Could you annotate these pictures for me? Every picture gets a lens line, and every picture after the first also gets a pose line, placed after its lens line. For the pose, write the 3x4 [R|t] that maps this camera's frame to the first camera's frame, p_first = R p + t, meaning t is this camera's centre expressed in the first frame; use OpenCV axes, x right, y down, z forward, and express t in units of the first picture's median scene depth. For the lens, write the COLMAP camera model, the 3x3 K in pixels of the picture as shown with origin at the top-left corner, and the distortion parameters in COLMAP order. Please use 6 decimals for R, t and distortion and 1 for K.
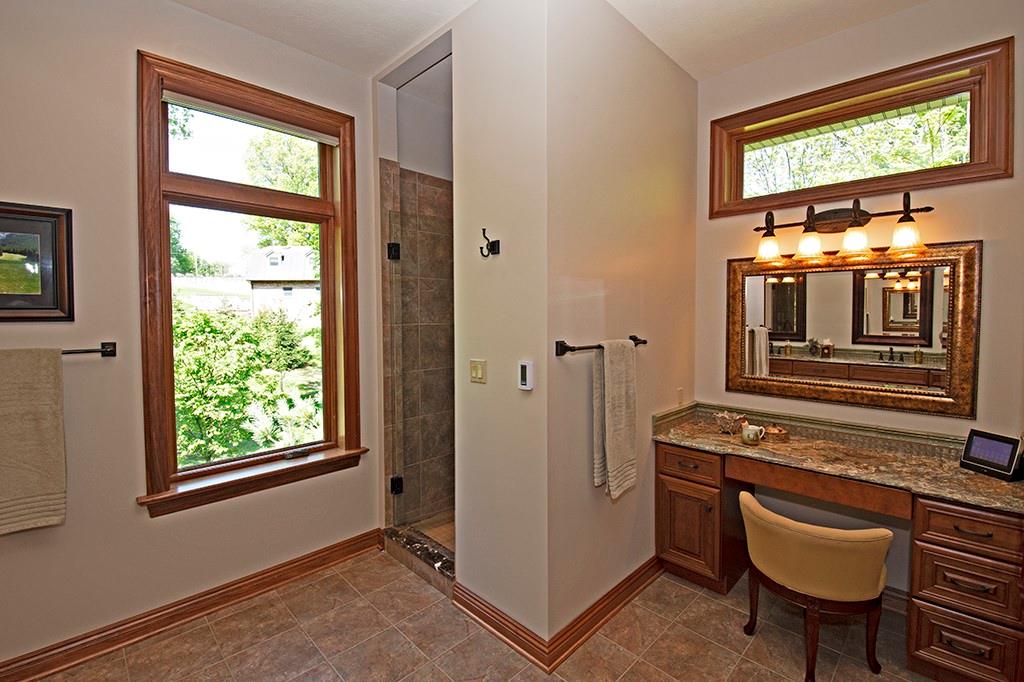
lens RADIAL K [[451.3, 0, 521.6], [0, 451.3, 331.9], [0, 0, 1]] dist [0.019582, -0.022842]
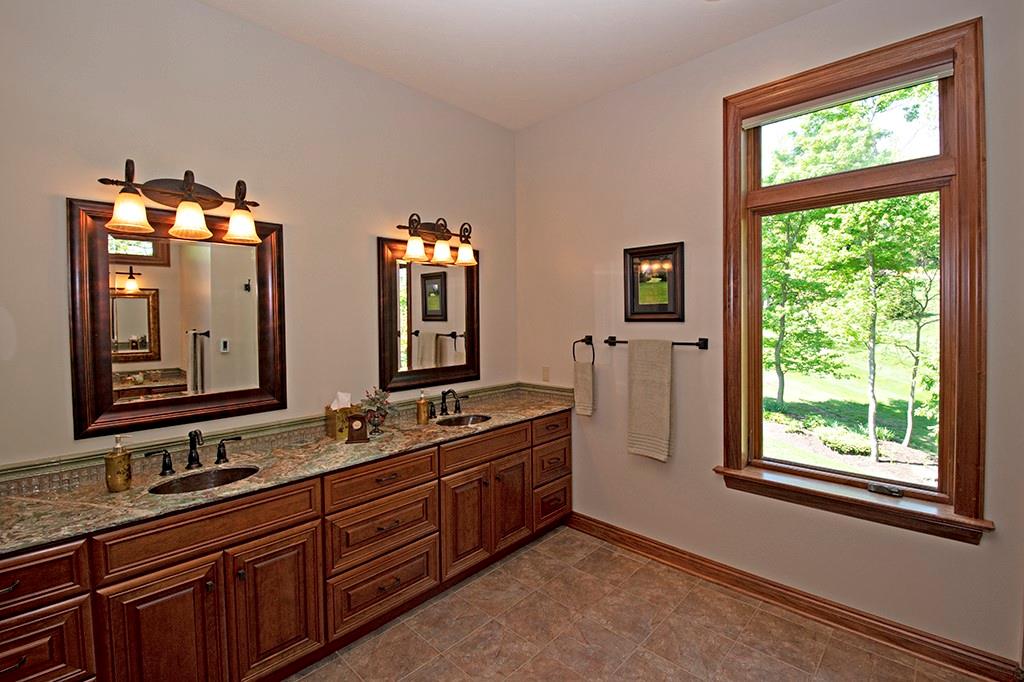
lens RADIAL K [[451.3, 0, 521.6], [0, 451.3, 331.9], [0, 0, 1]] dist [0.019582, -0.022842]
pose [[0.019517, 0.030069, -0.999357, 0.319936], [-0.032312, 0.999044, 0.029428, -0.013793], [0.999287, 0.031717, 0.020470, 0.382059]]
